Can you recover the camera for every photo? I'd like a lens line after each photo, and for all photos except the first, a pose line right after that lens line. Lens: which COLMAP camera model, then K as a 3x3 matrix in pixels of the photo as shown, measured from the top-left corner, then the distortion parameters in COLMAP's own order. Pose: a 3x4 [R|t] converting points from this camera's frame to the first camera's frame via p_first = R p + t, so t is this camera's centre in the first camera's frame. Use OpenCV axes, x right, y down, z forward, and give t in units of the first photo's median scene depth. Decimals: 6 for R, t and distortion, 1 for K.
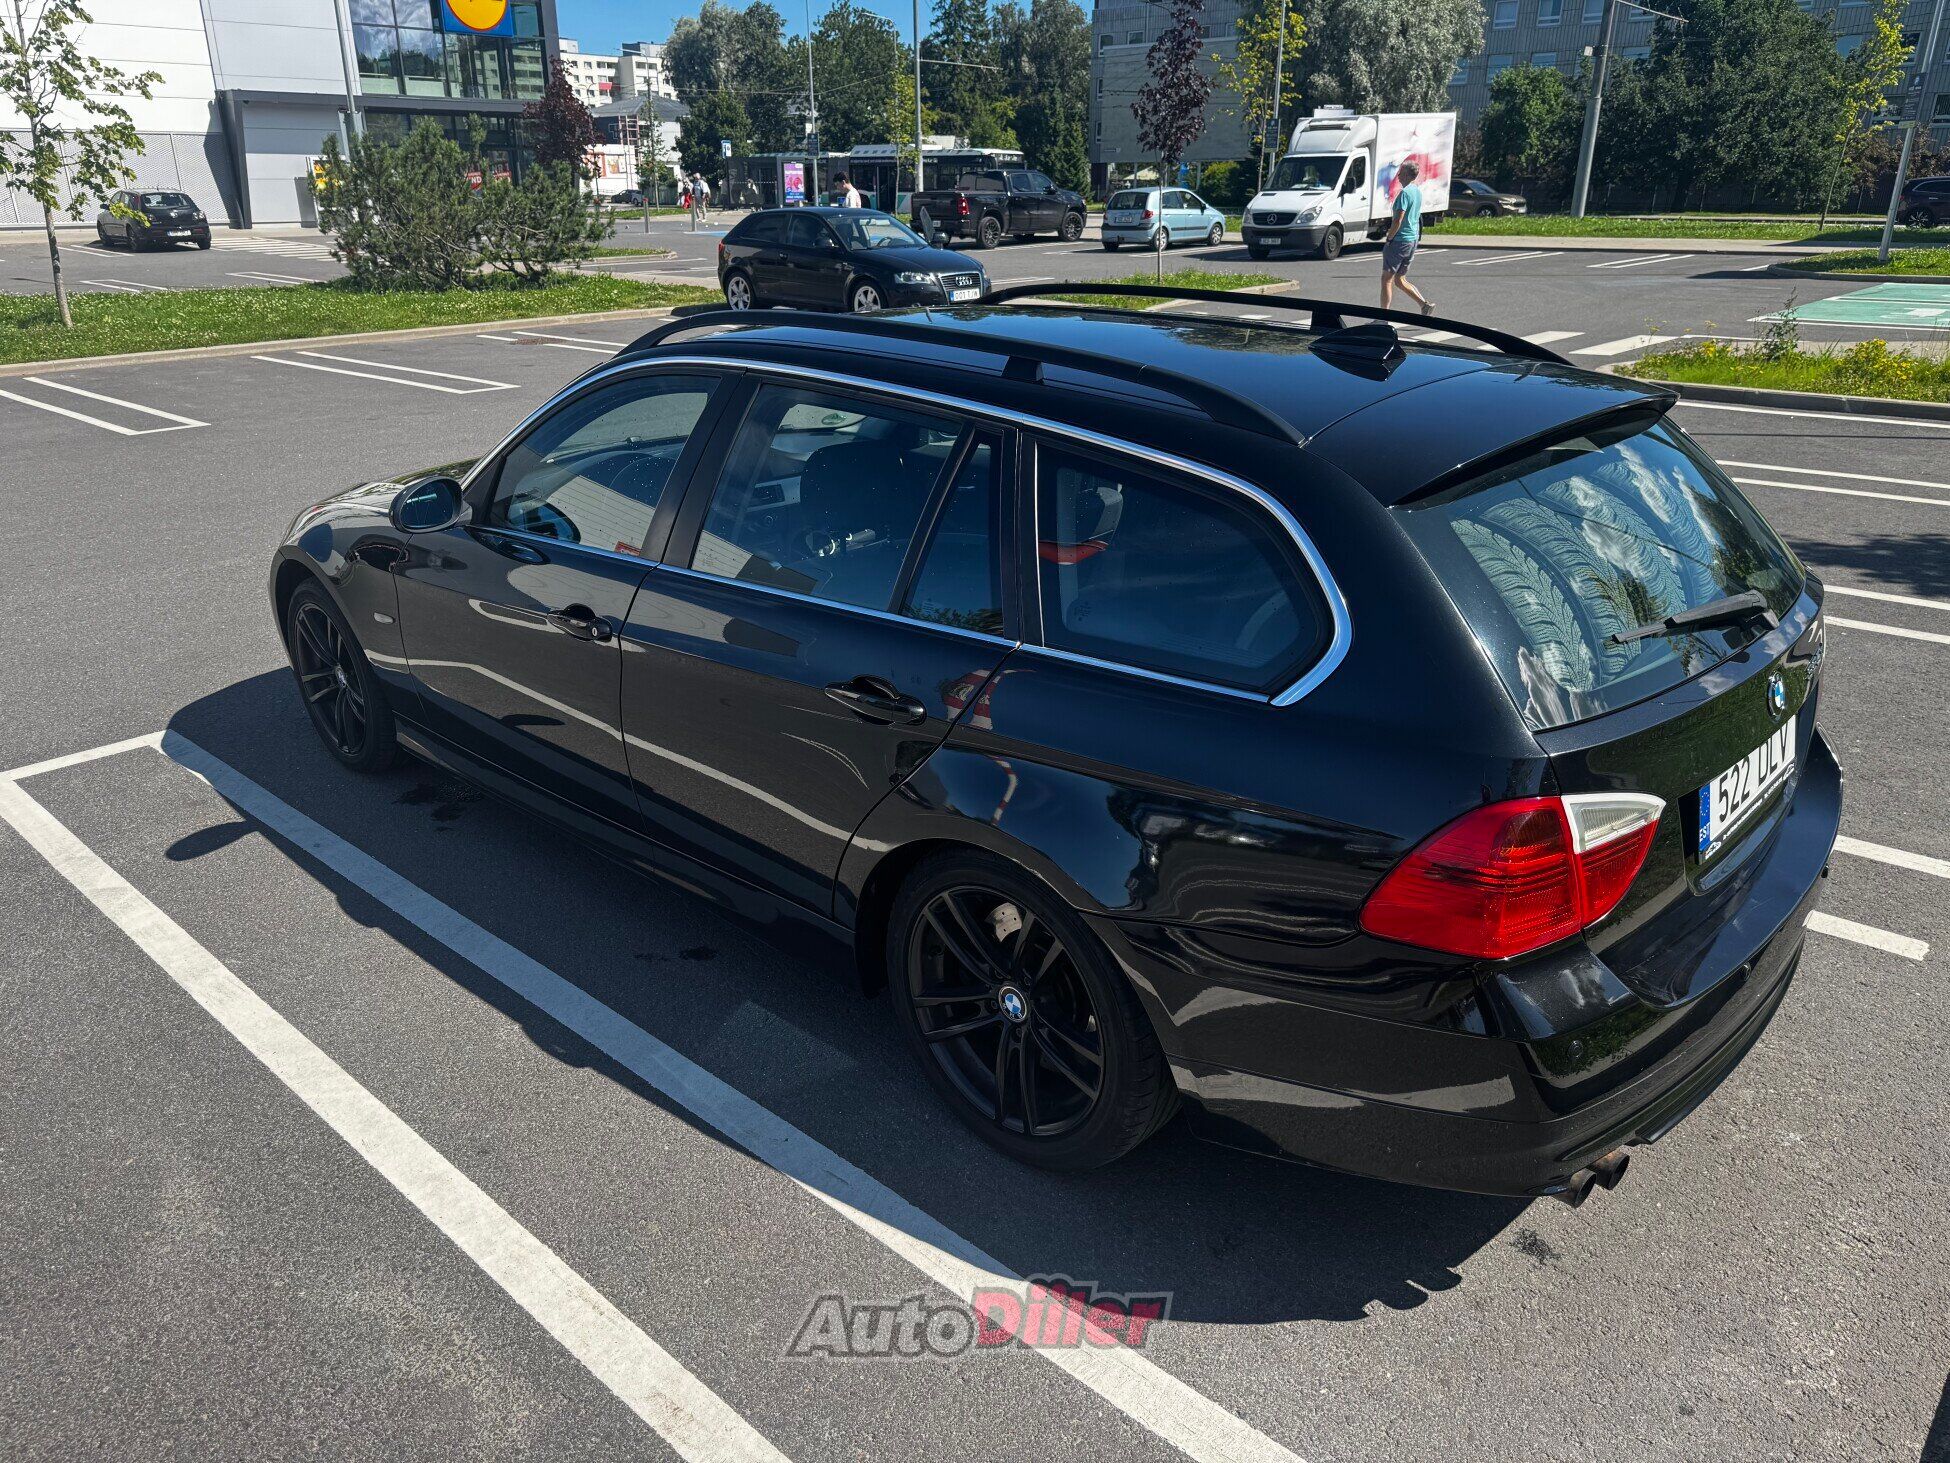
lens RADIAL K [[1370.2, 0, 975.0], [0, 1370.2, 731.5], [0, 0, 1]] dist [0.034347, 0.001157]
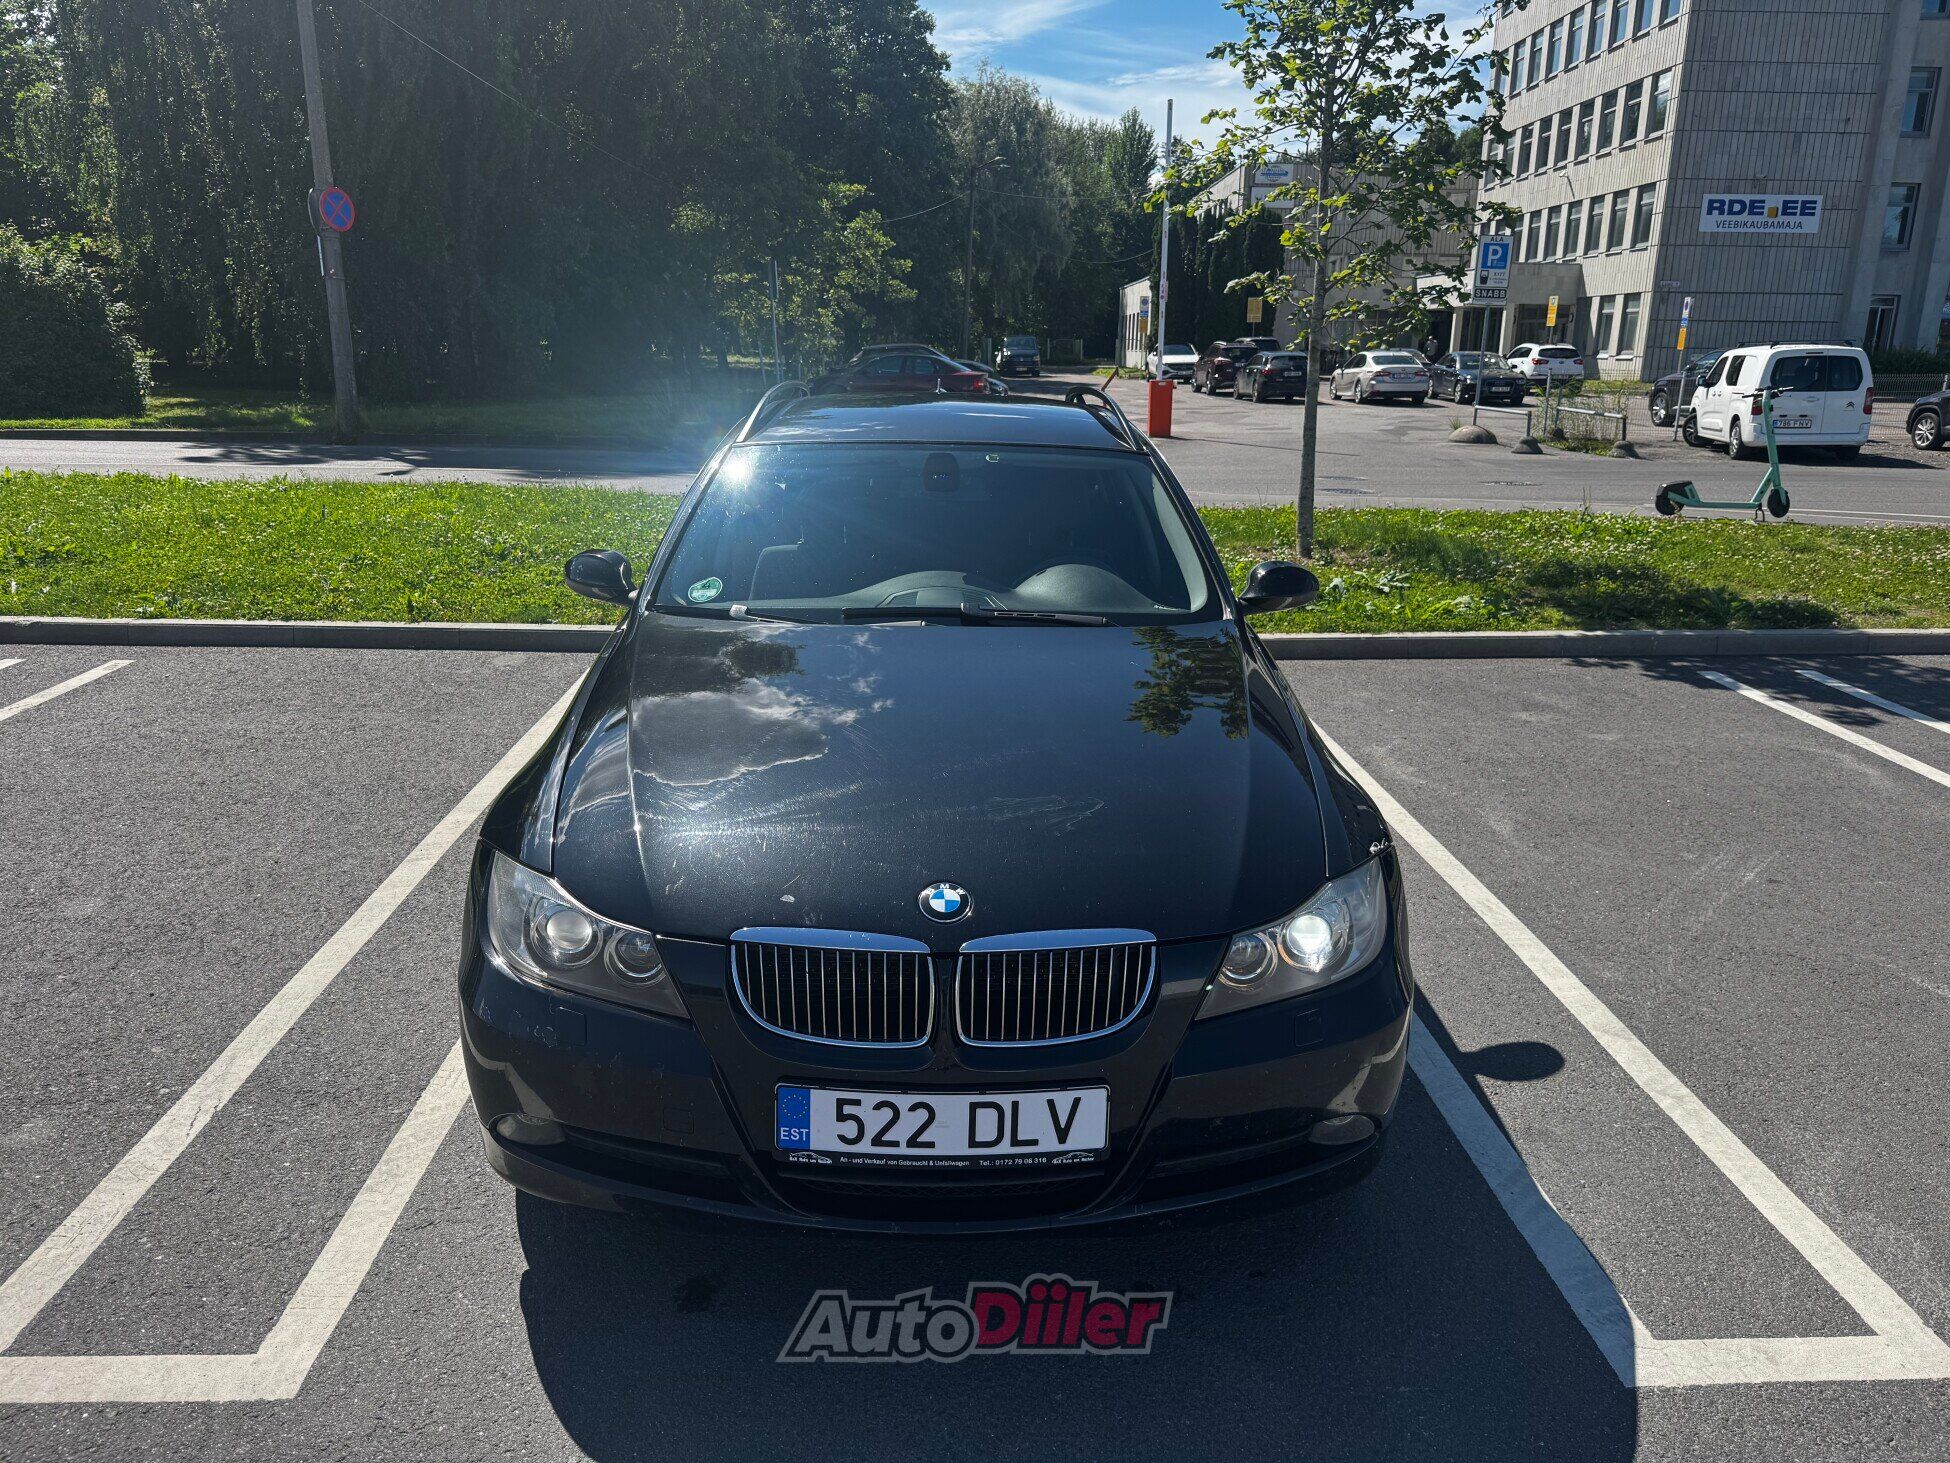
lens RADIAL K [[1370.2, 0, 975.0], [0, 1370.2, 731.5], [0, 0, 1]] dist [0.034347, 0.001157]
pose [[-0.720881, -0.190093, 0.666480, -0.832189], [0.258627, 0.818400, 0.513160, -0.587737], [-0.642996, 0.542297, -0.540806, 1.546530]]
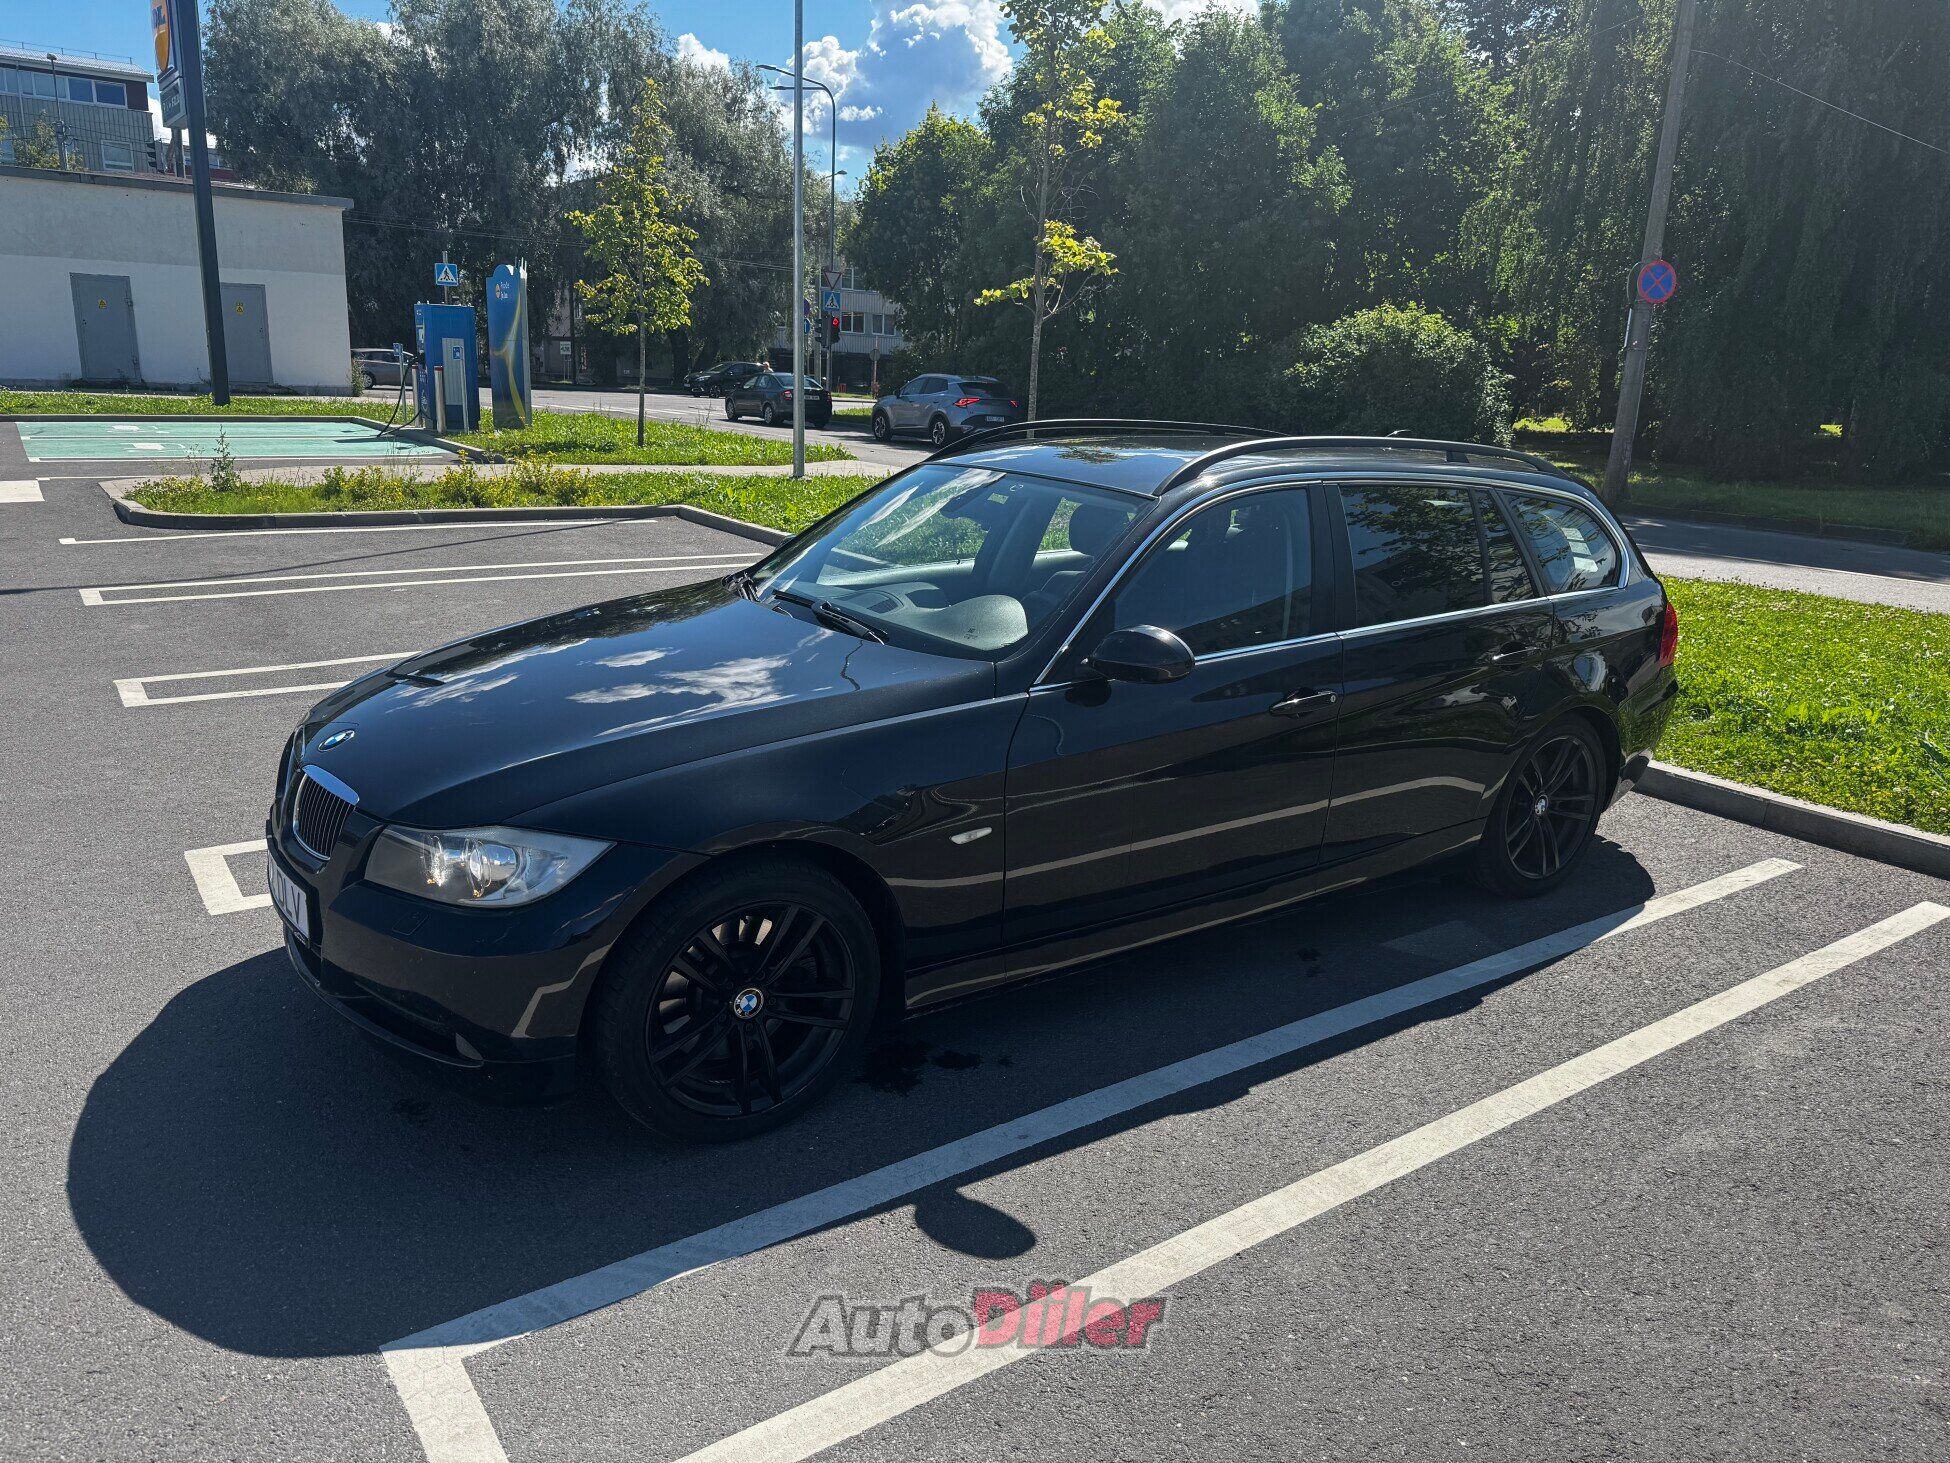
lens RADIAL K [[1370.2, 0, 975.0], [0, 1370.2, 731.5], [0, 0, 1]] dist [0.034347, 0.001157]
pose [[0.199825, -0.232271, 0.951903, -1.128934], [0.323143, 0.932767, 0.159767, -0.248957], [-0.925013, 0.275675, 0.261447, 0.760614]]
